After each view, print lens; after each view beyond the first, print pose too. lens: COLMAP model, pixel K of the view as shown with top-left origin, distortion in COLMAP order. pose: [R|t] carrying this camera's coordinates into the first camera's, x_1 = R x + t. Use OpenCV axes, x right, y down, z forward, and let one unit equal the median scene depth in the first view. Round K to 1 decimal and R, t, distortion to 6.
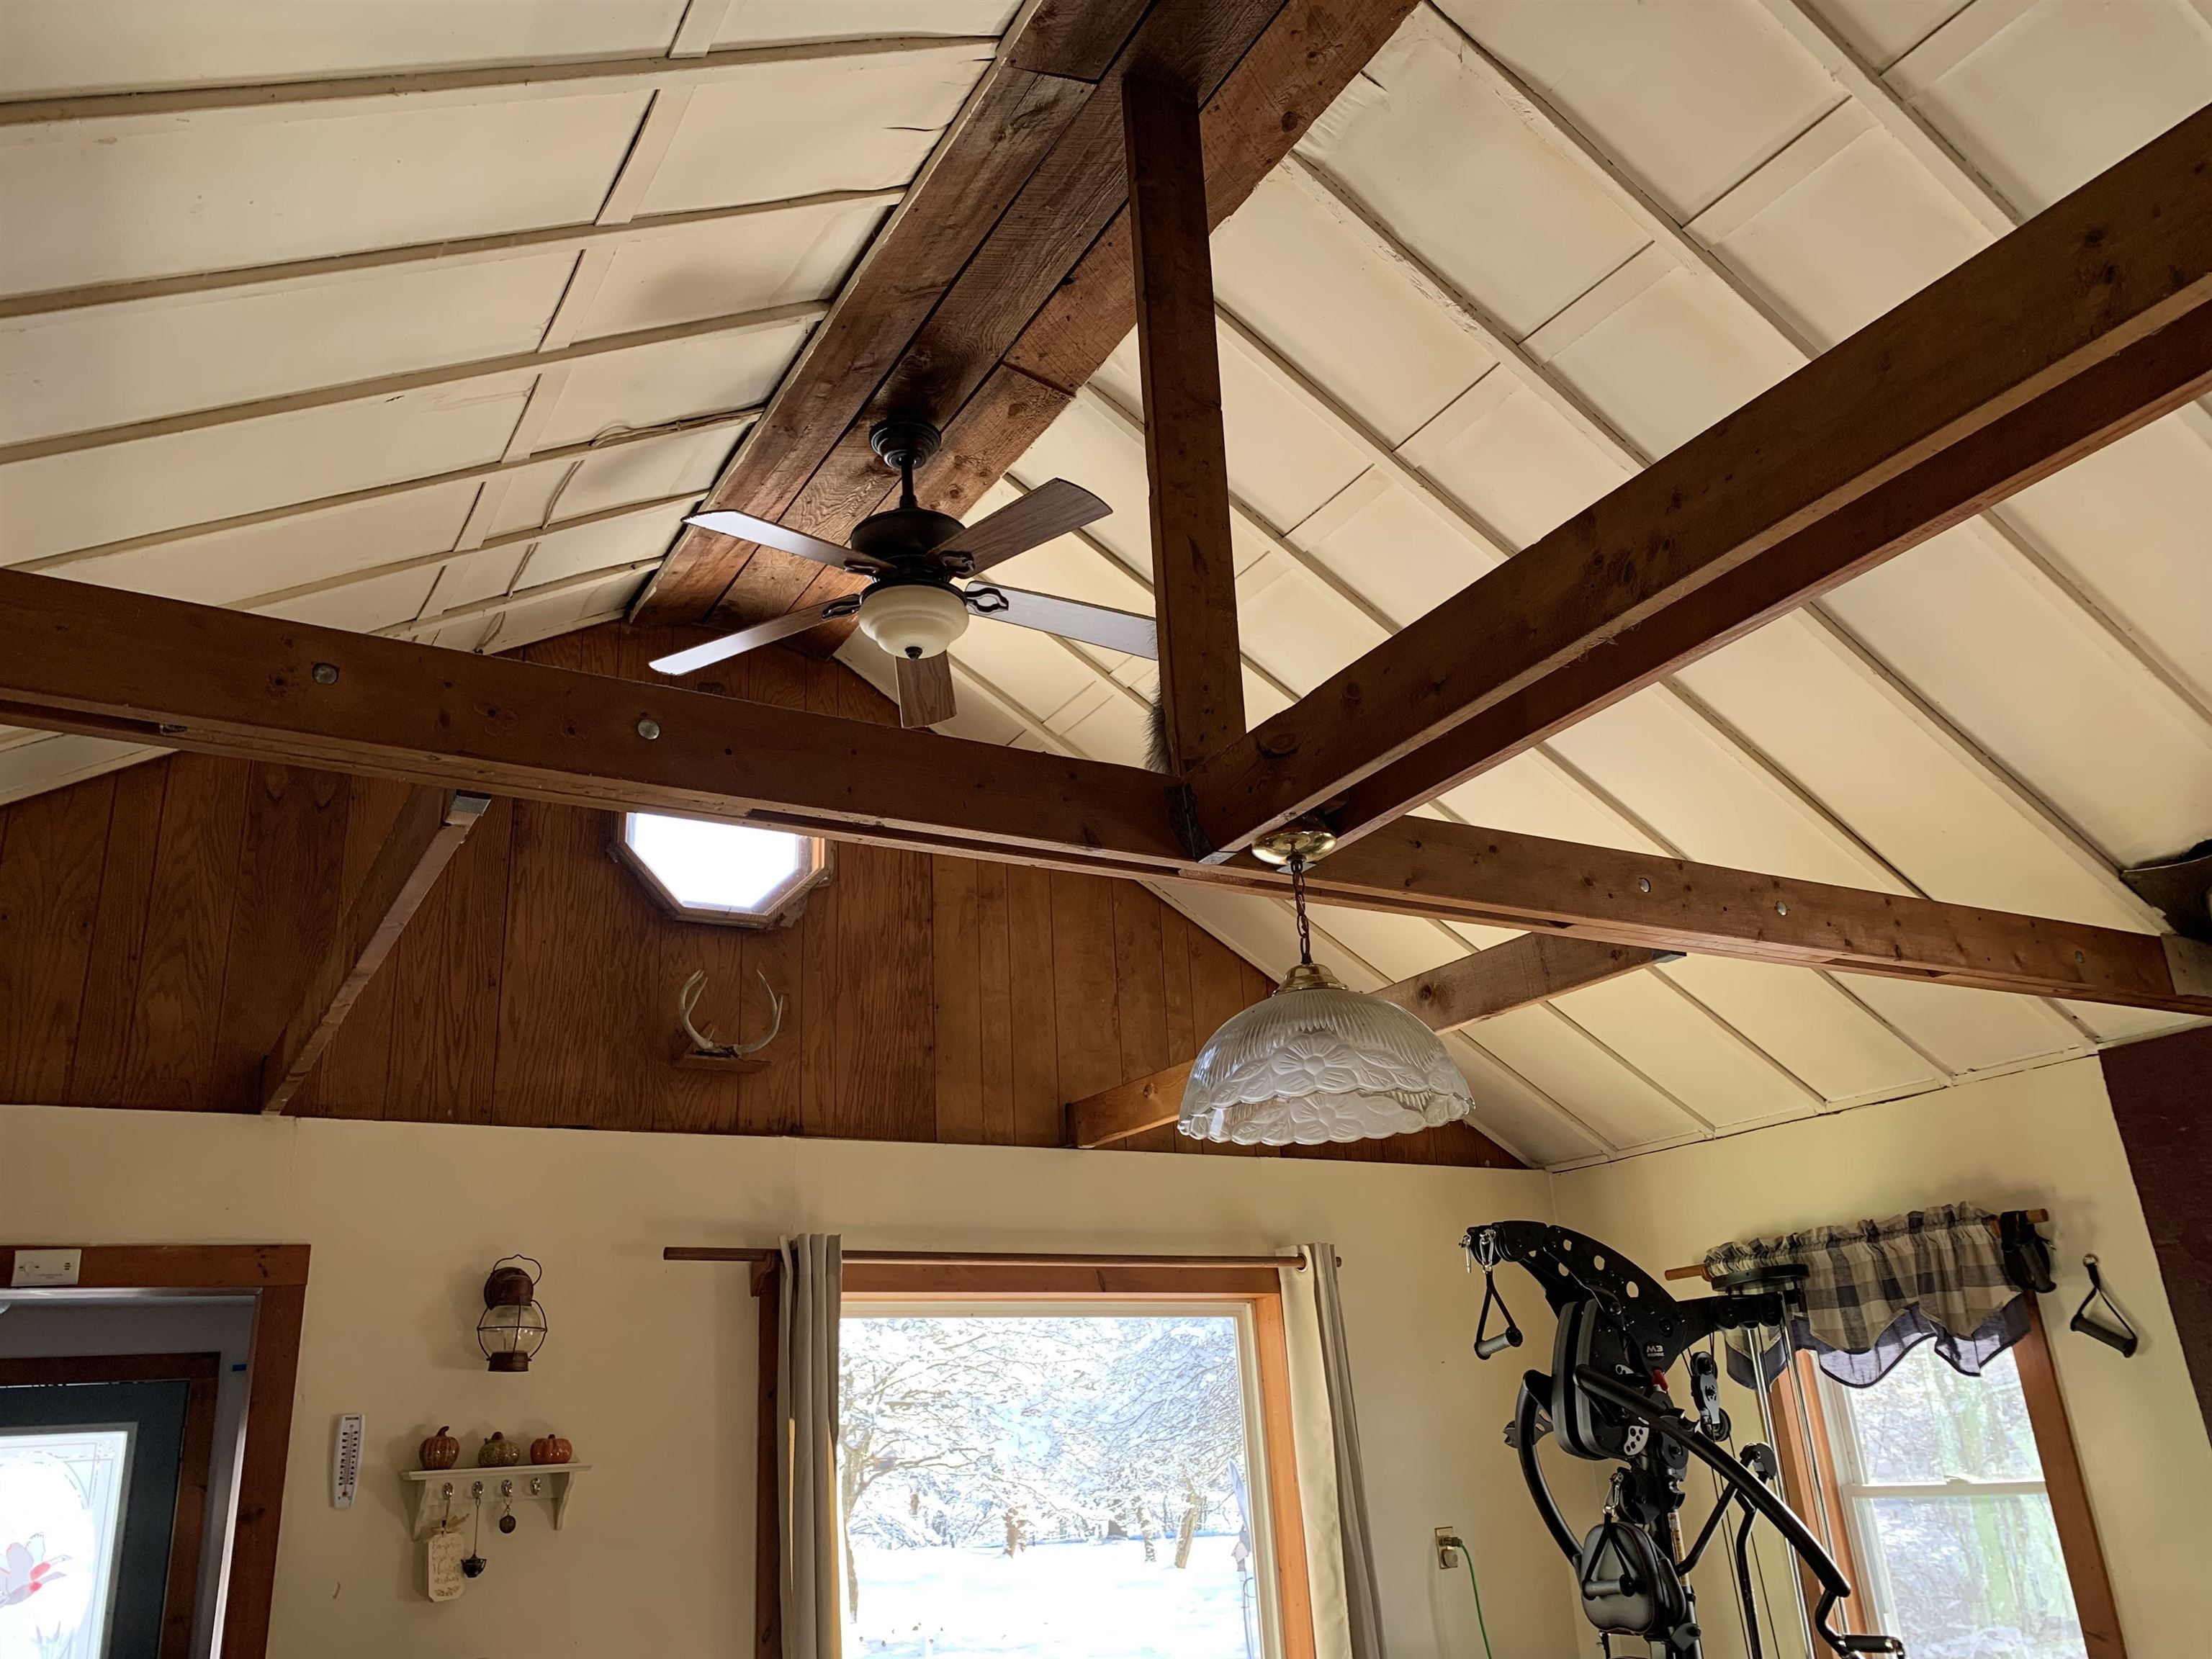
lens RADIAL K [[1692.2, 0, 1105.5], [0, 1692.2, 843.6], [0, 0, 1]] dist [0.053456, -0.067253]
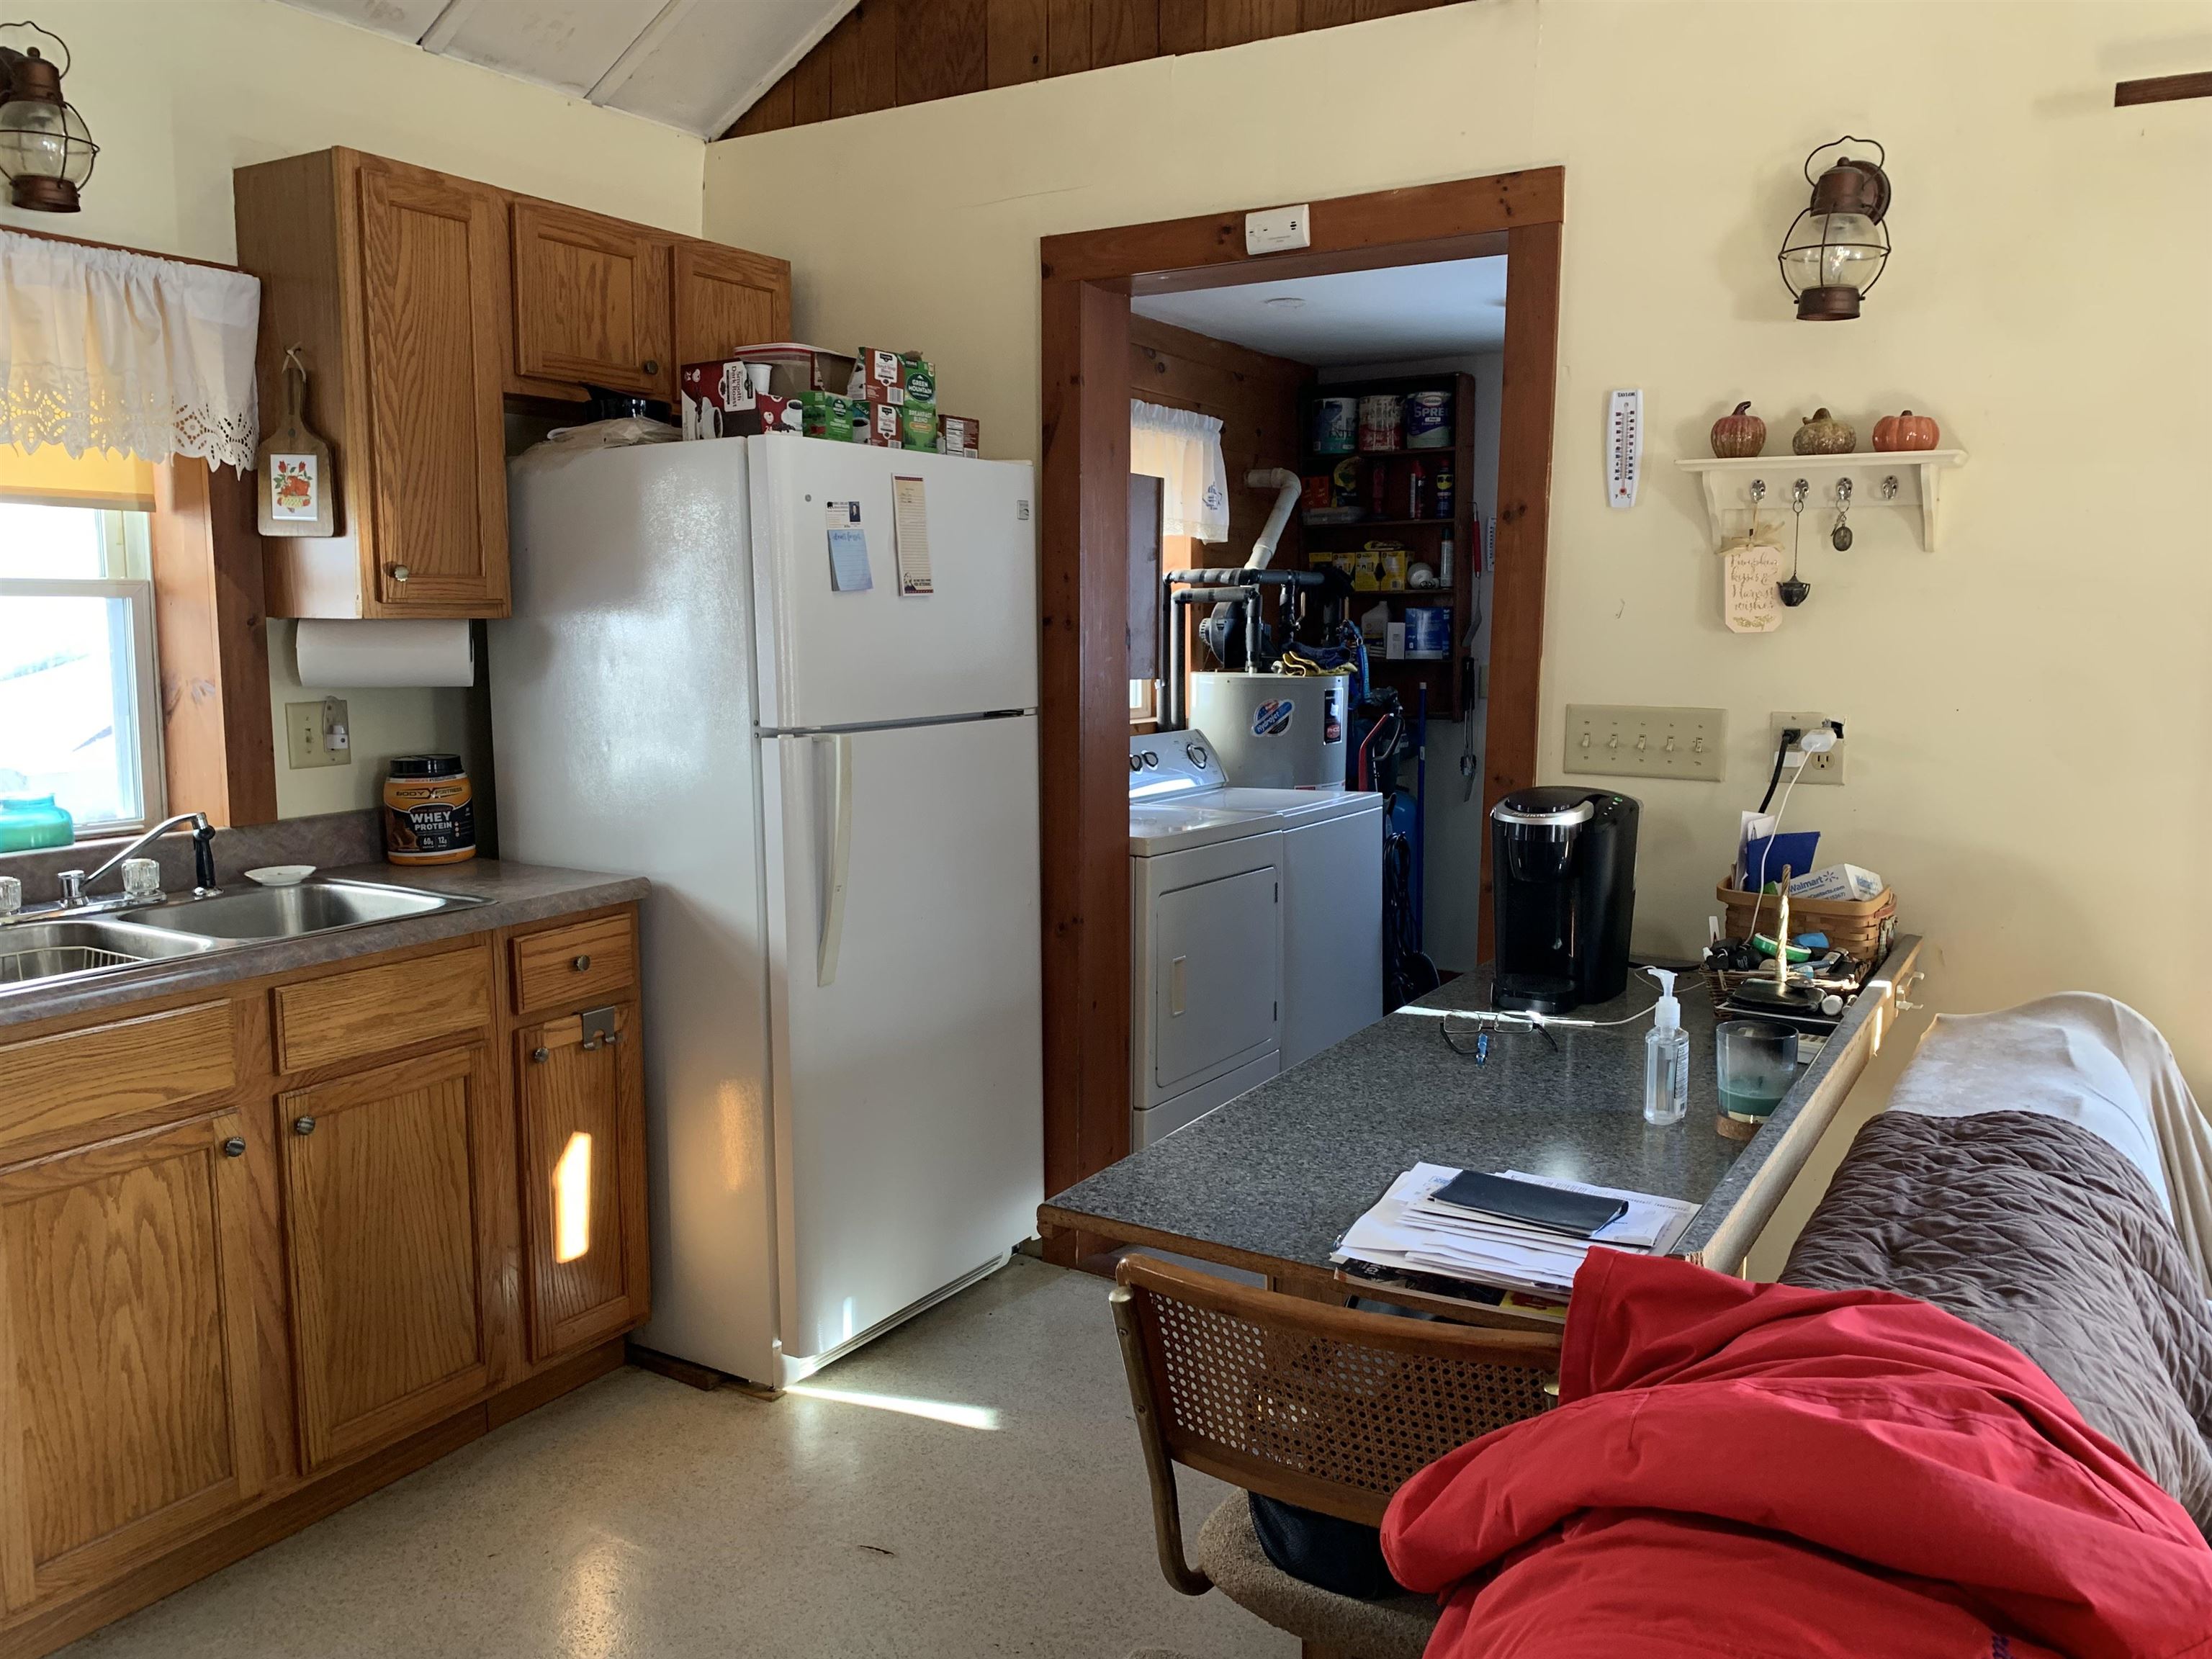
lens RADIAL K [[1679.6, 0, 1117.4], [0, 1679.6, 827.1], [0, 0, 1]] dist [0.023765, -0.022589]
pose [[0.471346, 0.167726, -0.865853, 0.104069], [0.272646, 0.905949, 0.323913, 0.180867], [0.838748, -0.388746, 0.381286, 0.399493]]
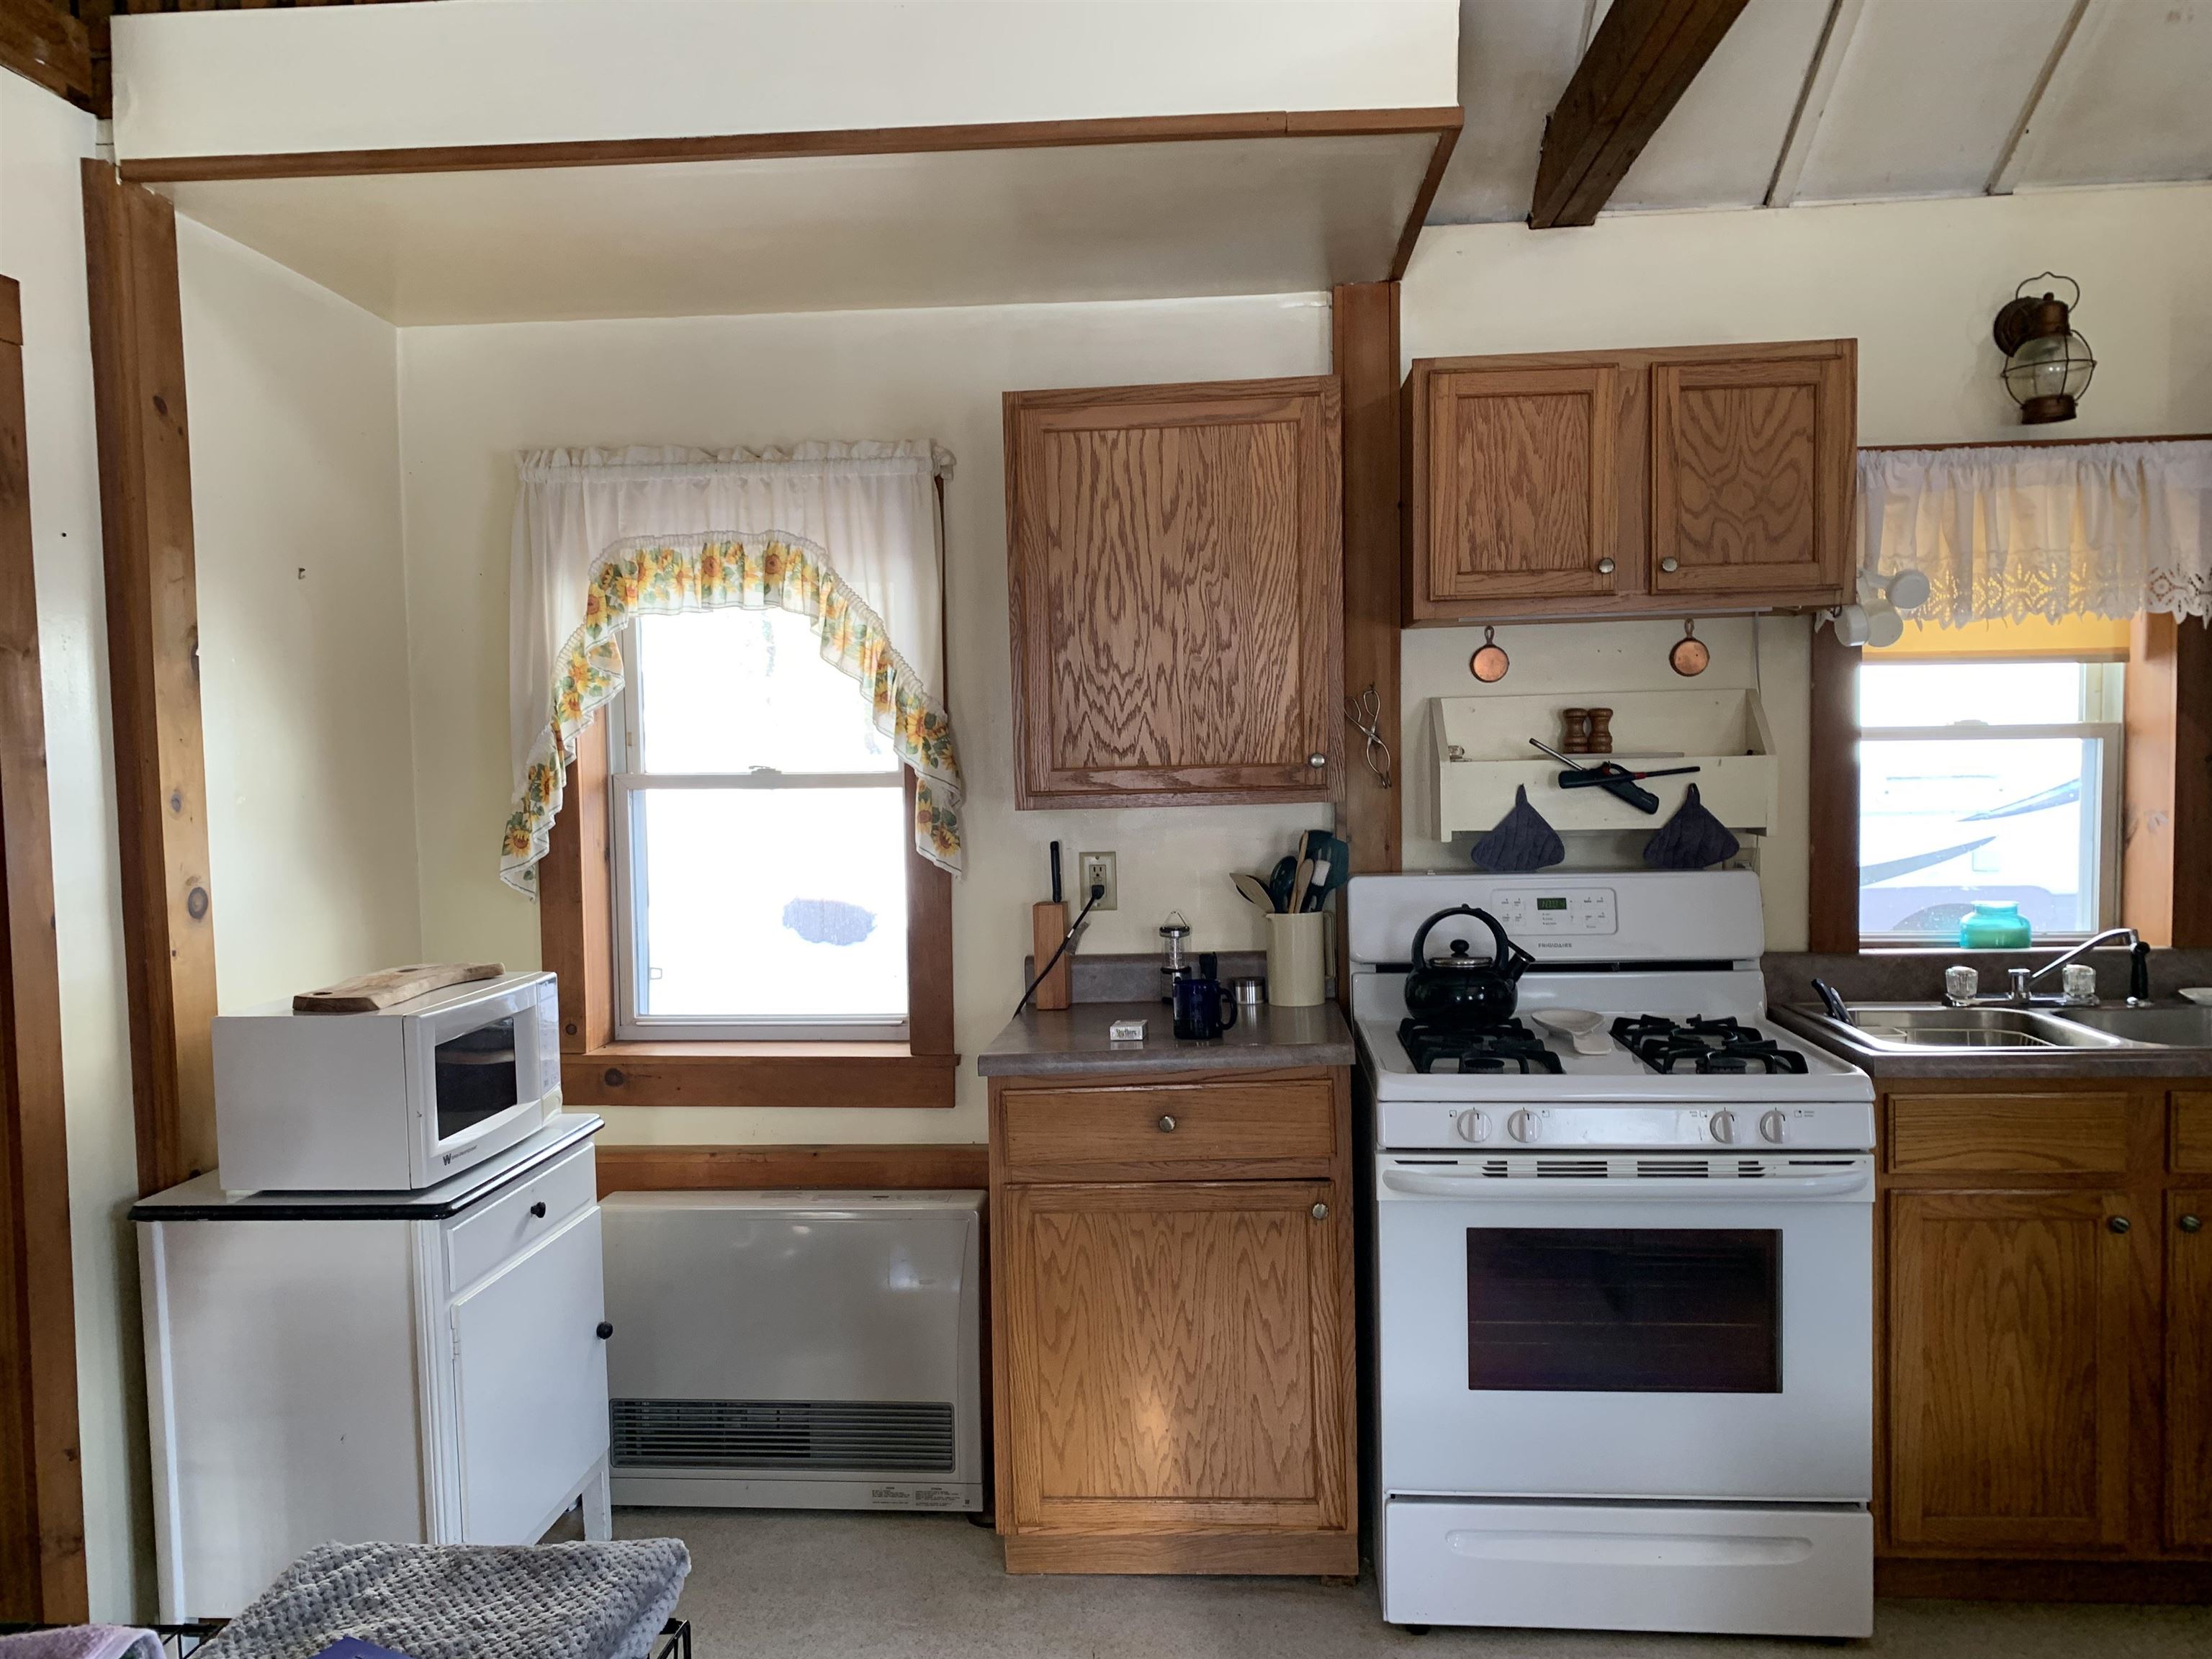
lens RADIAL K [[1692.2, 0, 1105.5], [0, 1692.2, 843.6], [0, 0, 1]] dist [0.053456, -0.067253]
pose [[-0.574566, 0.105340, -0.811651, 0.213611], [0.323277, 0.940256, -0.106816, 0.190432], [0.751908, -0.323761, -0.574294, 0.451726]]
